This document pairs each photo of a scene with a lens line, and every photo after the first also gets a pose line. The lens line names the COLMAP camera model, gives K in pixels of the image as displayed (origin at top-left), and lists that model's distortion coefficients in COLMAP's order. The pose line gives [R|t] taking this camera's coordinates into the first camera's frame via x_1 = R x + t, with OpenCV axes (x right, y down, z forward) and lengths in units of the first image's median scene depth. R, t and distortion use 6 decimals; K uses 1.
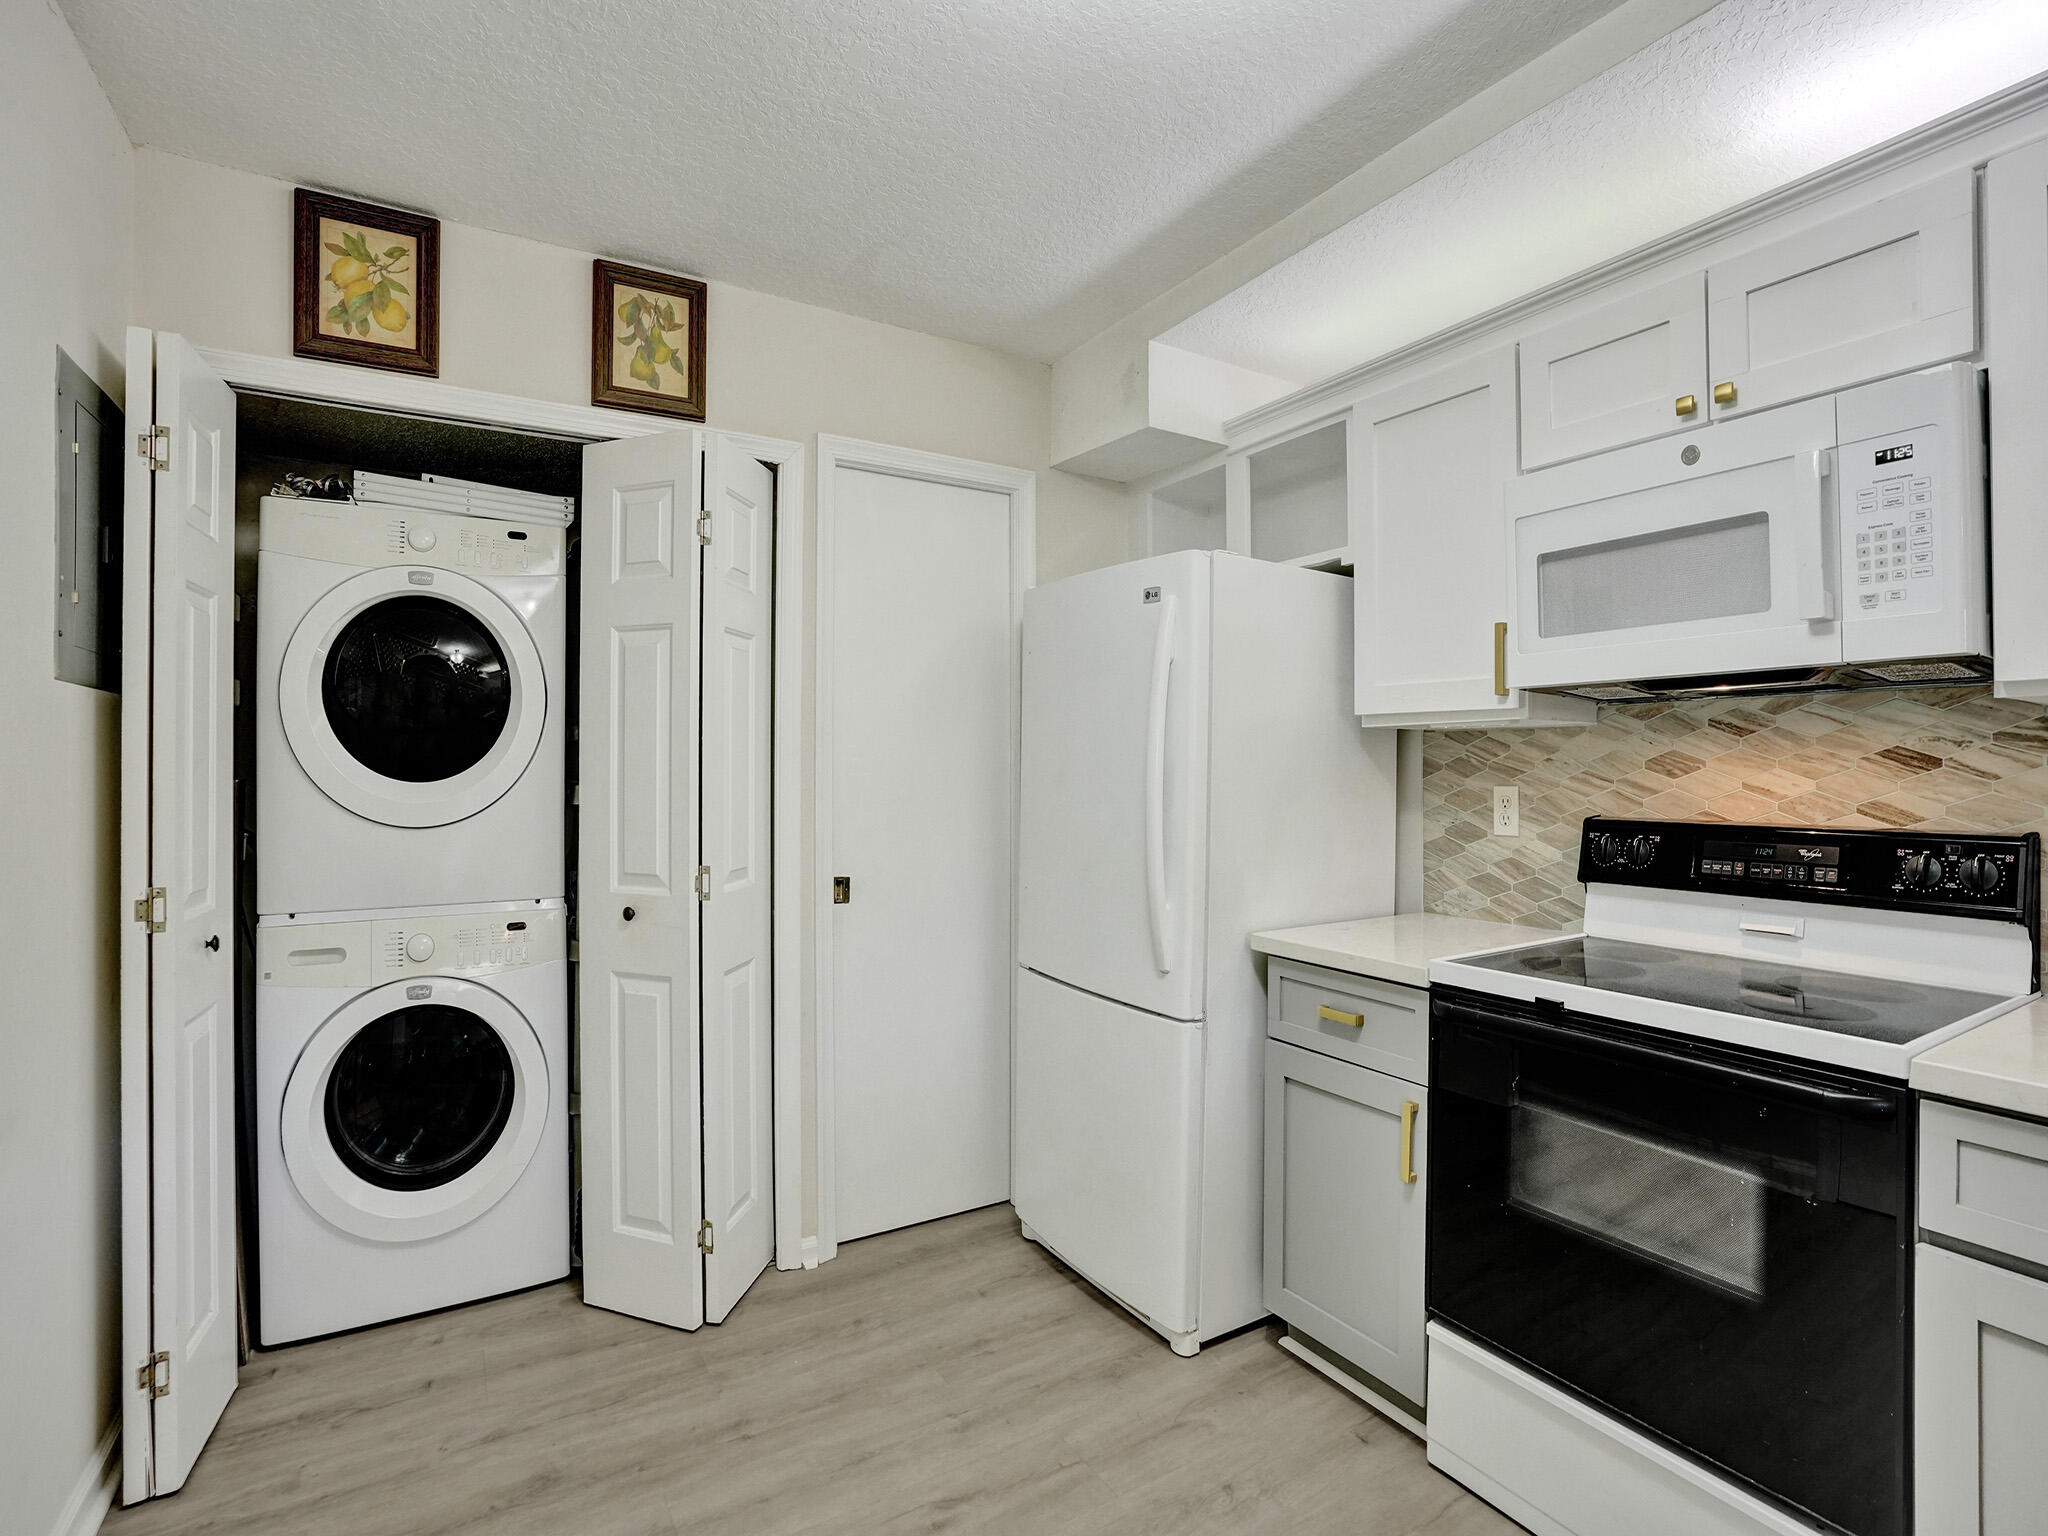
lens RADIAL K [[1004.4, 0, 1020.3], [0, 1004.4, 756.3], [0, 0, 1]] dist [-0.003257, -0.008666]
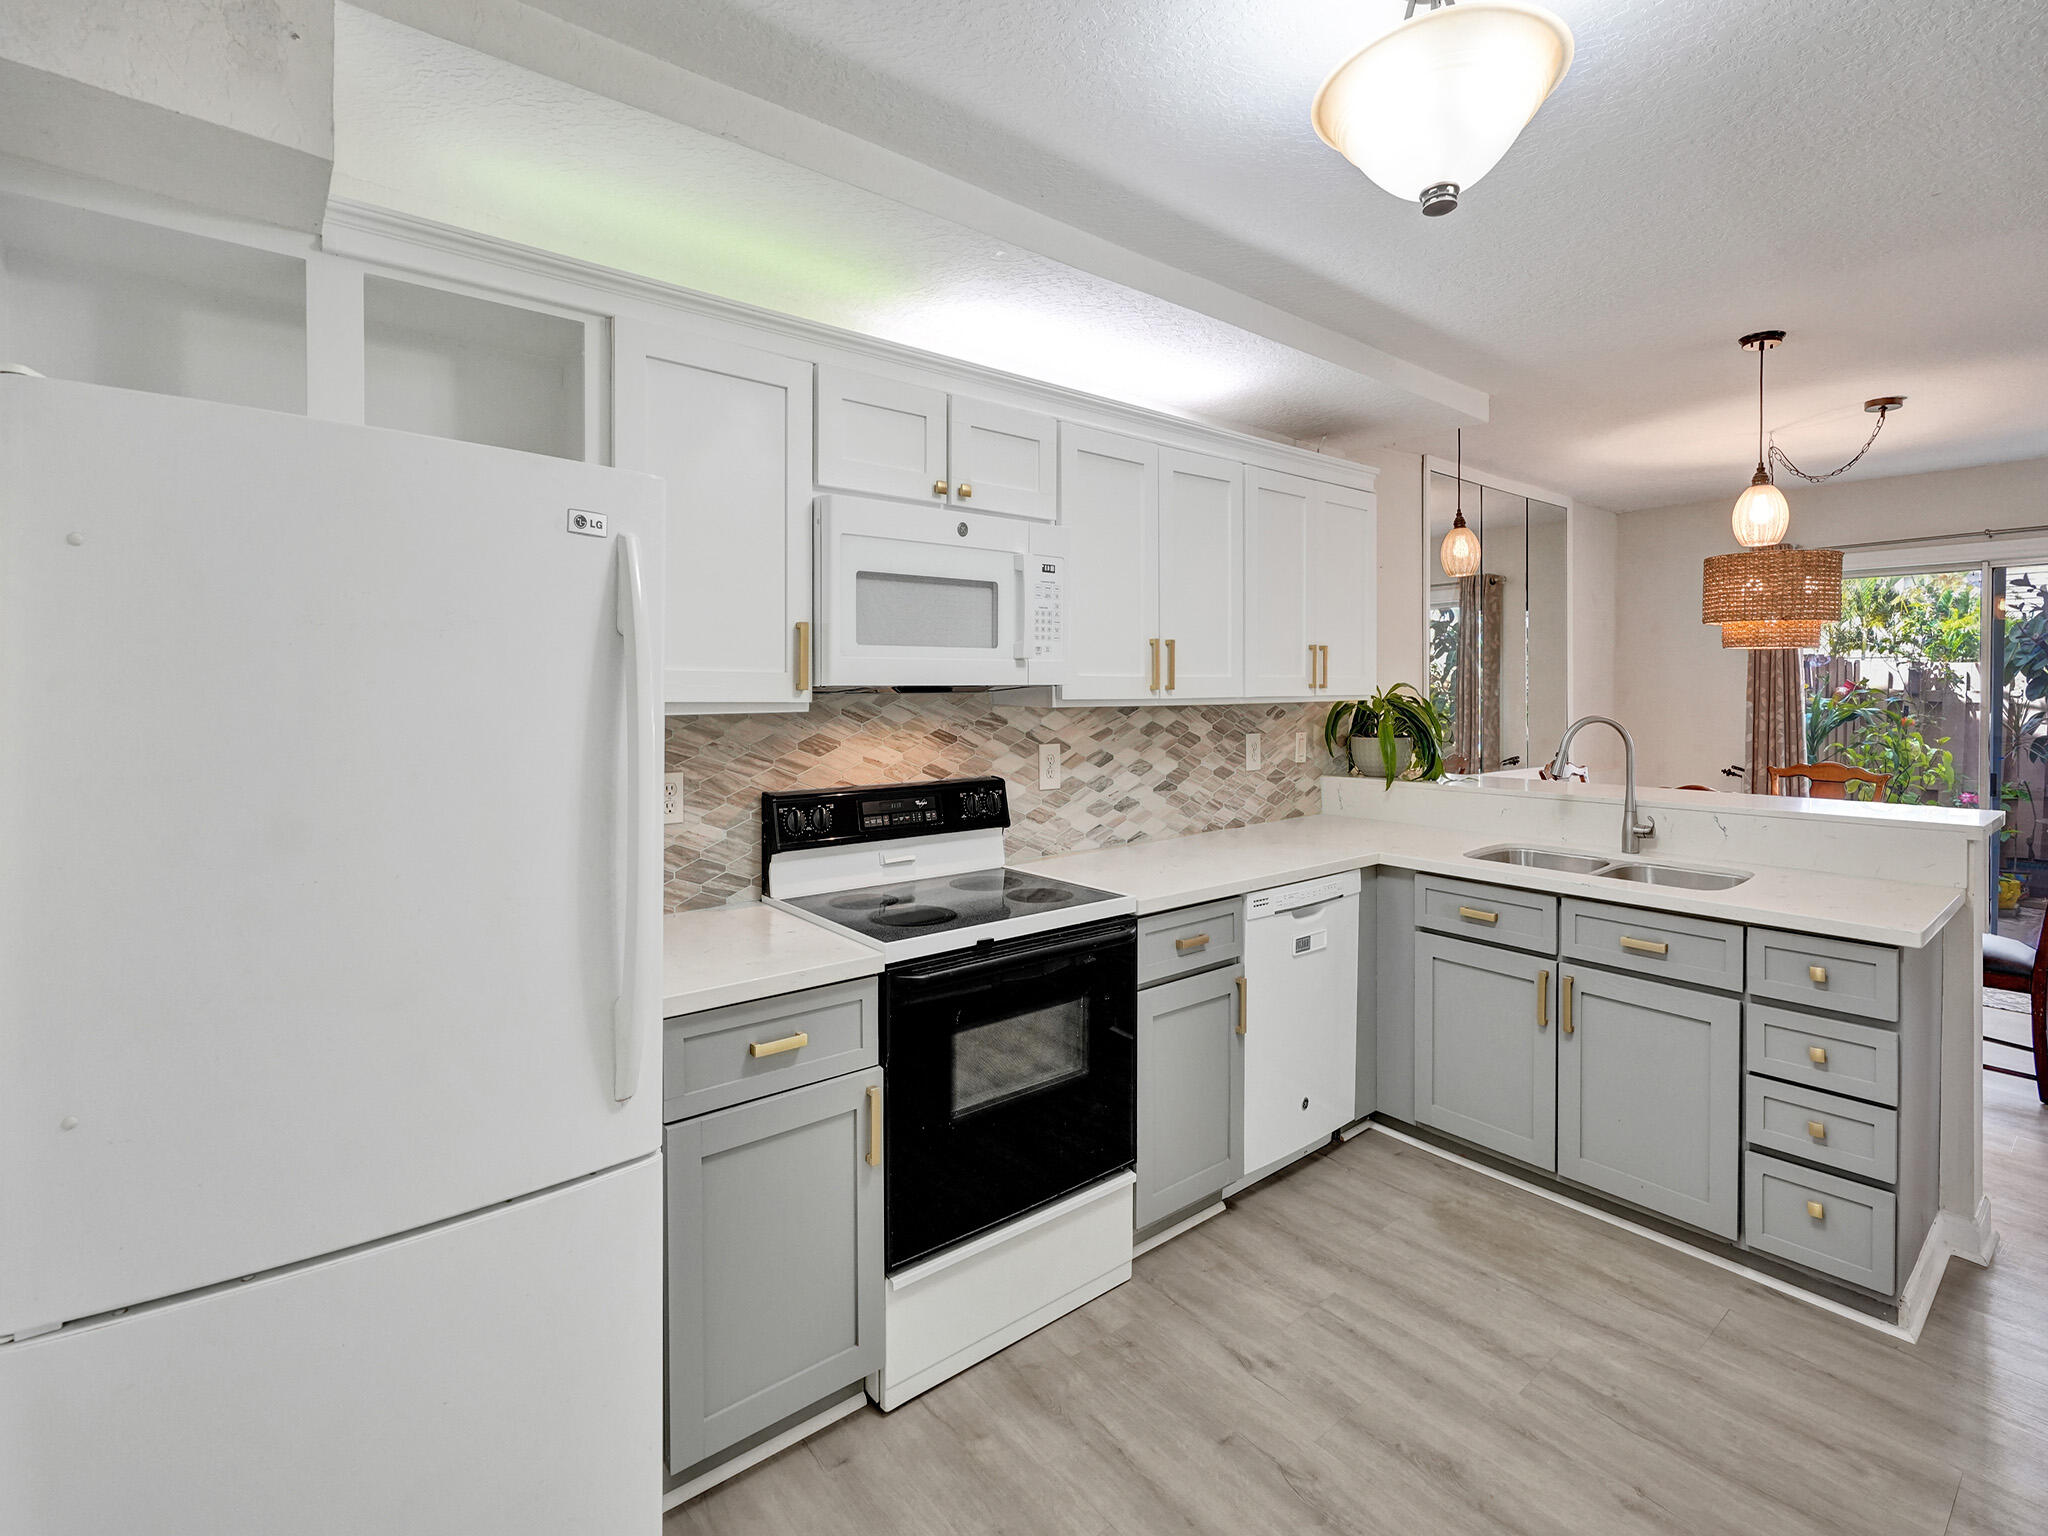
lens RADIAL K [[967.0, 0, 1078.6], [0, 967.0, 706.3], [0, 0, 1]] dist [-0.000967, 0.000838]
pose [[-0.178453, -0.020092, 0.983743, -0.570269], [-0.015269, 0.999728, 0.017649, -0.064594], [-0.983830, -0.011872, -0.178711, 0.879428]]
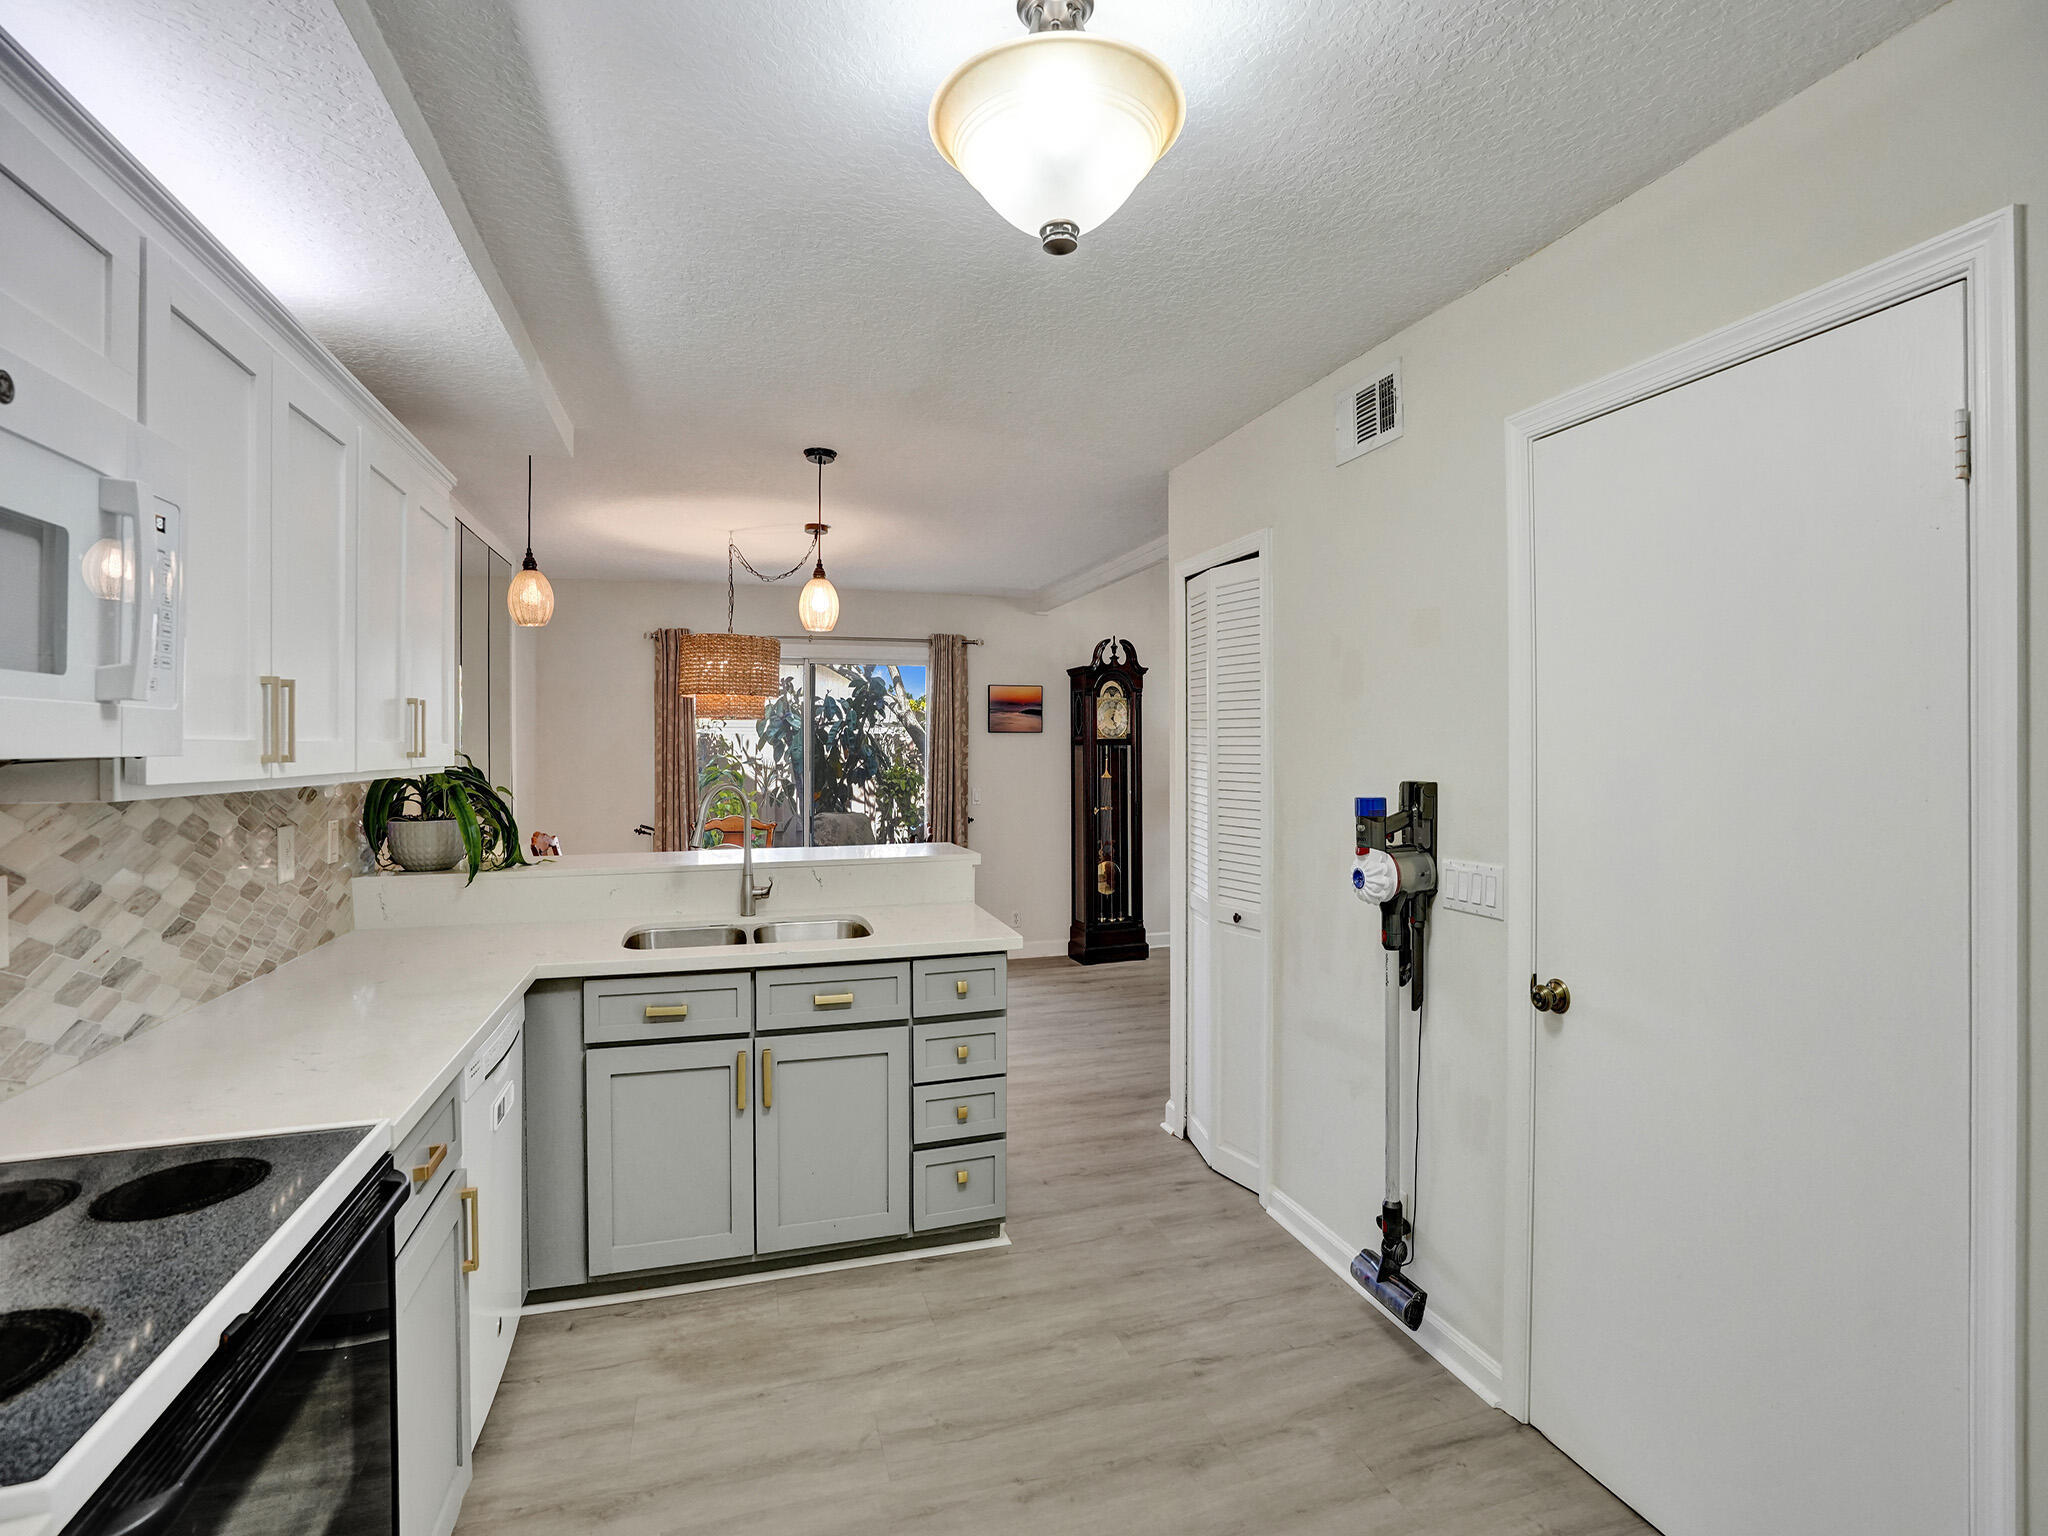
lens RADIAL K [[946.9, 0, 1023.6], [0, 946.9, 751.7], [0, 0, 1]] dist [-0.055307, 0.021849]
pose [[-0.972501, 0.001903, 0.232889, -0.028437], [-0.001282, 0.999908, -0.013523, -0.065126], [-0.232893, -0.013450, -0.972409, 1.125788]]
